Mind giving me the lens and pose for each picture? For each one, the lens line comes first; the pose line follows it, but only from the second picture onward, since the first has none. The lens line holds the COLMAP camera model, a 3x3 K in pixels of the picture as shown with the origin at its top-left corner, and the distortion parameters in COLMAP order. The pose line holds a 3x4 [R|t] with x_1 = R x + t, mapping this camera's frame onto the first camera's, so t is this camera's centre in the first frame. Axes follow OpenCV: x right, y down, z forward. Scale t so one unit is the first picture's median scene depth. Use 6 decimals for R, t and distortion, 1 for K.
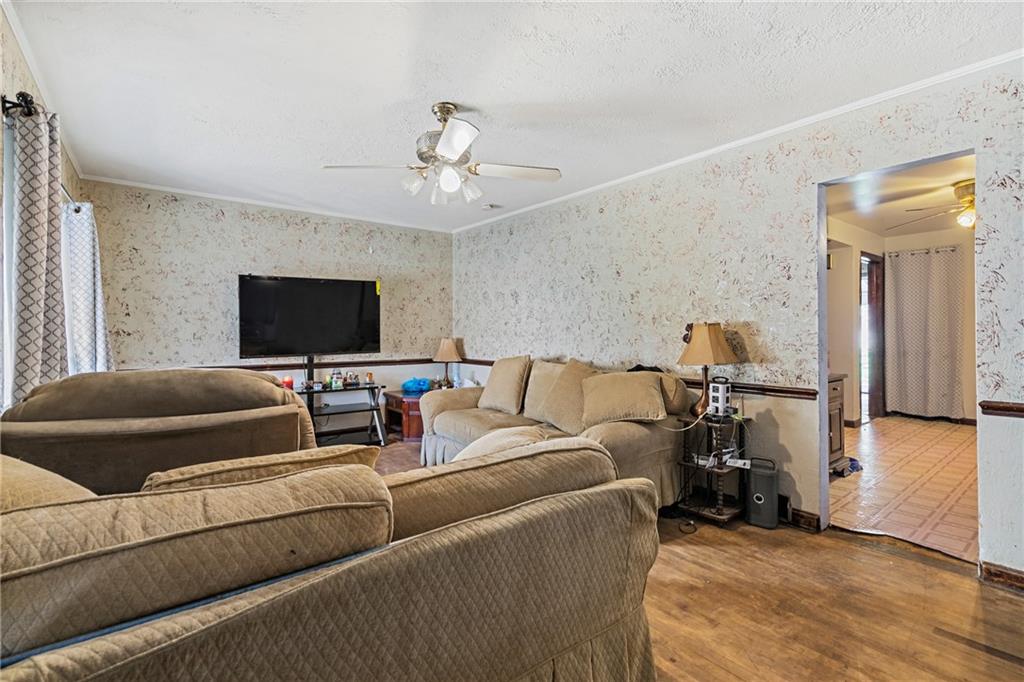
lens RADIAL K [[468.6, 0, 512.3], [0, 468.6, 331.8], [0, 0, 1]] dist [-0.000890, 0.000026]
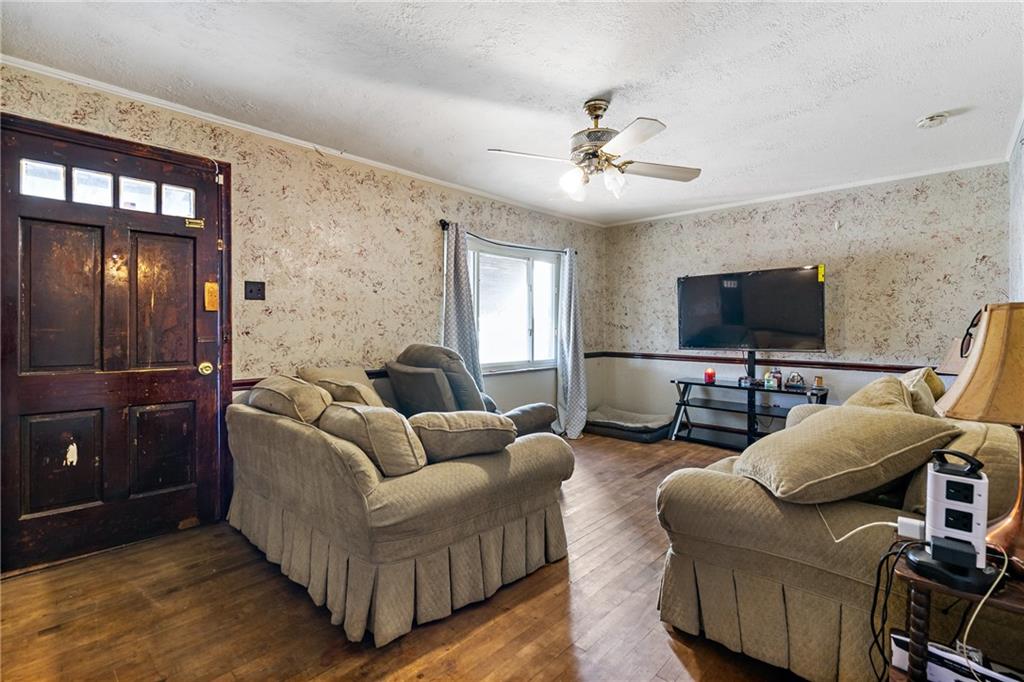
lens RADIAL K [[468.6, 0, 511.2], [0, 468.6, 333.2], [0, 0, 1]] dist [-0.000890, 0.000026]
pose [[0.156551, 0.013203, -0.987582, 0.494133], [-0.005432, 0.999907, 0.012506, 0.005087], [0.987655, 0.003406, 0.156608, 0.386800]]
